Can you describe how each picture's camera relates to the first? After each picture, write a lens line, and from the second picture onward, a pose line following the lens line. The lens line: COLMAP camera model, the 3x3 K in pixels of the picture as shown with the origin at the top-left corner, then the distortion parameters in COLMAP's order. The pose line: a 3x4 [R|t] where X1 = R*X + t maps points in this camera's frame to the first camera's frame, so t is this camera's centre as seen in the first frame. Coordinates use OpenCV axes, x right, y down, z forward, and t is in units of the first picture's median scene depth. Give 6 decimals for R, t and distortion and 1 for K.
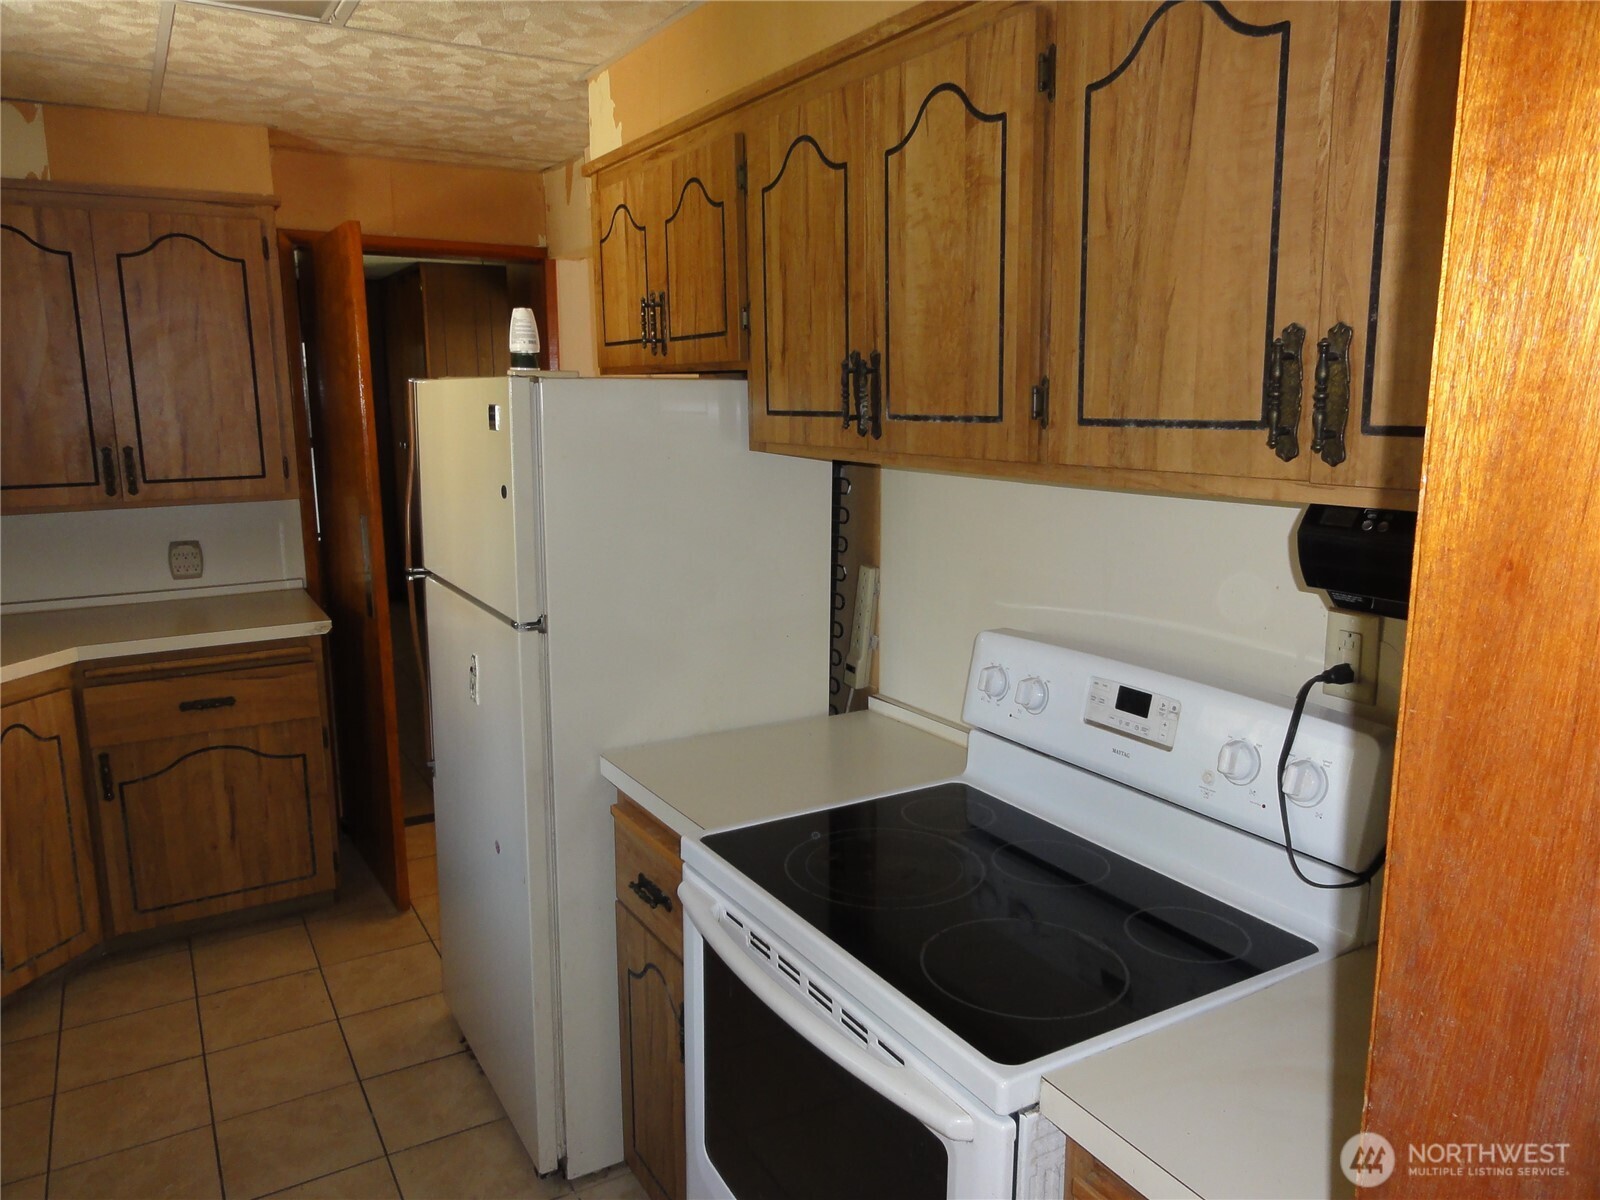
lens RADIAL K [[1128.4, 0, 801.9], [0, 1128.4, 602.3], [0, 0, 1]] dist [0.004328, -0.010196]
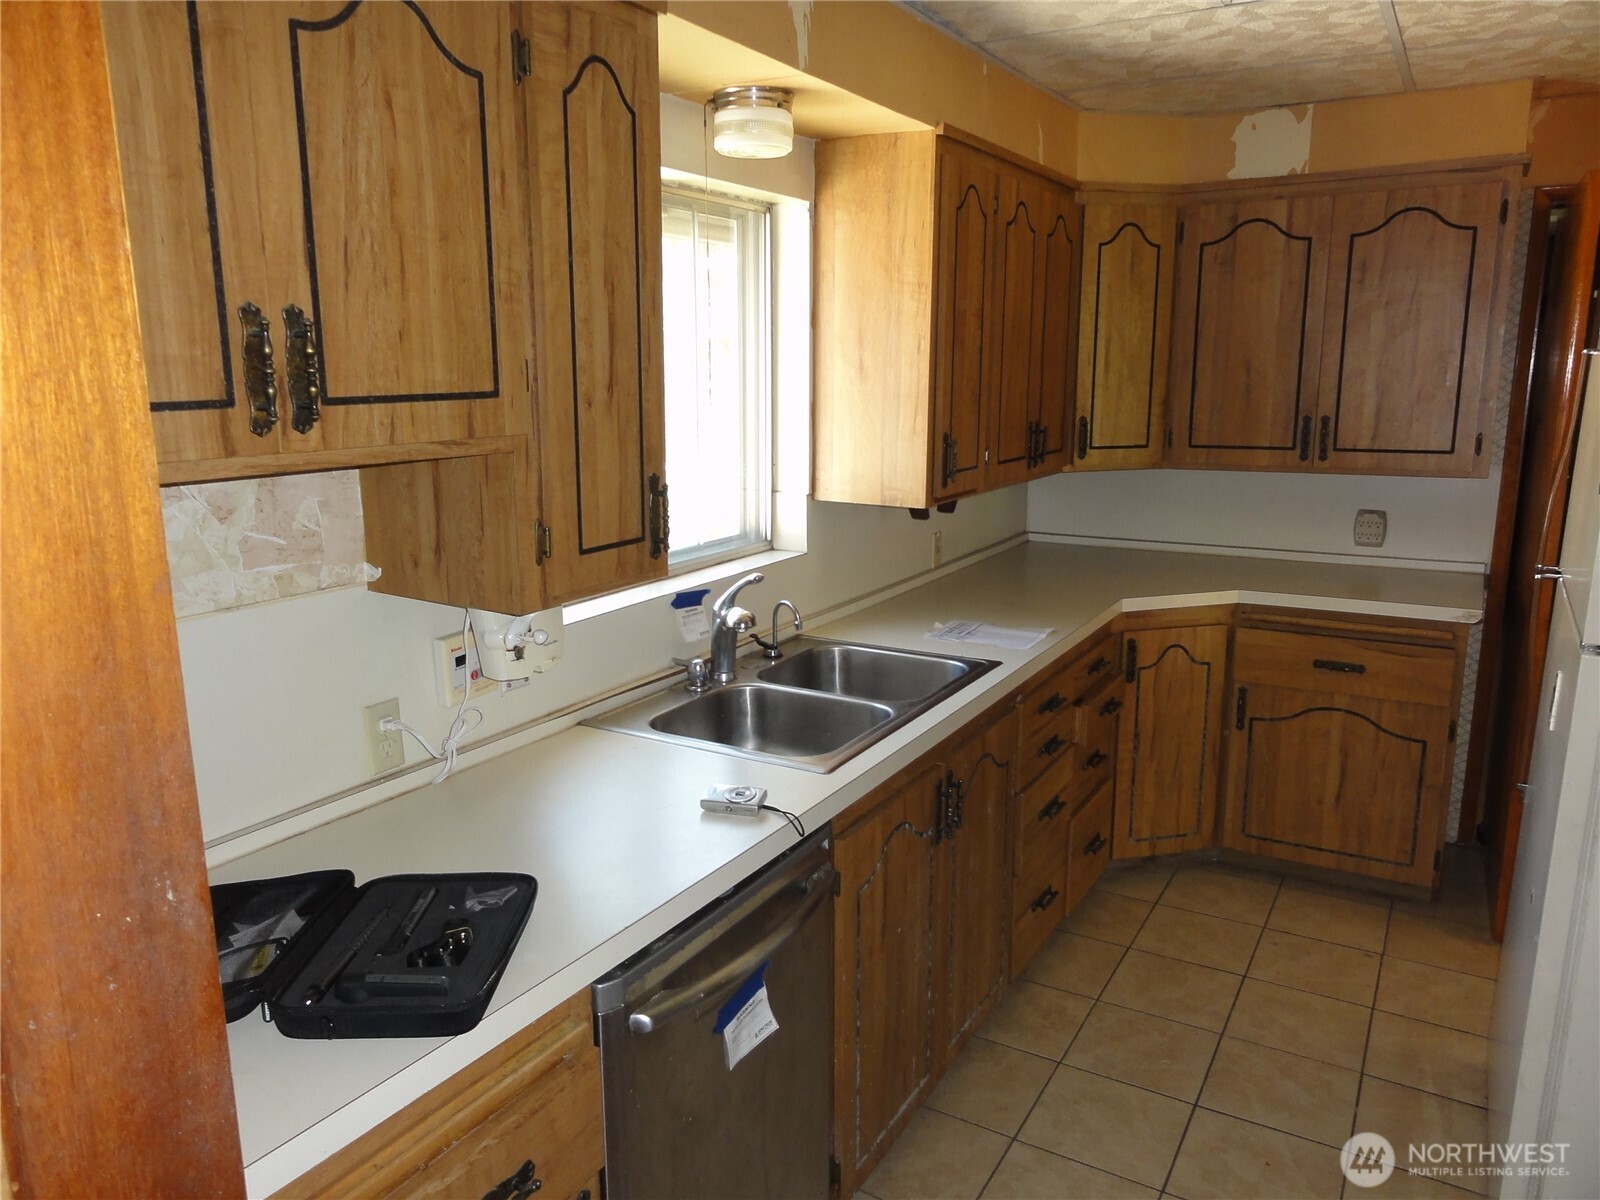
lens RADIAL K [[1128.4, 0, 798.6], [0, 1128.4, 598.9], [0, 0, 1]] dist [0.004328, -0.010196]
pose [[0.470163, 0.176065, -0.864840, 0.125892], [-0.156901, 0.980965, 0.114408, -0.011727], [0.868521, 0.081904, 0.488838, 0.055560]]
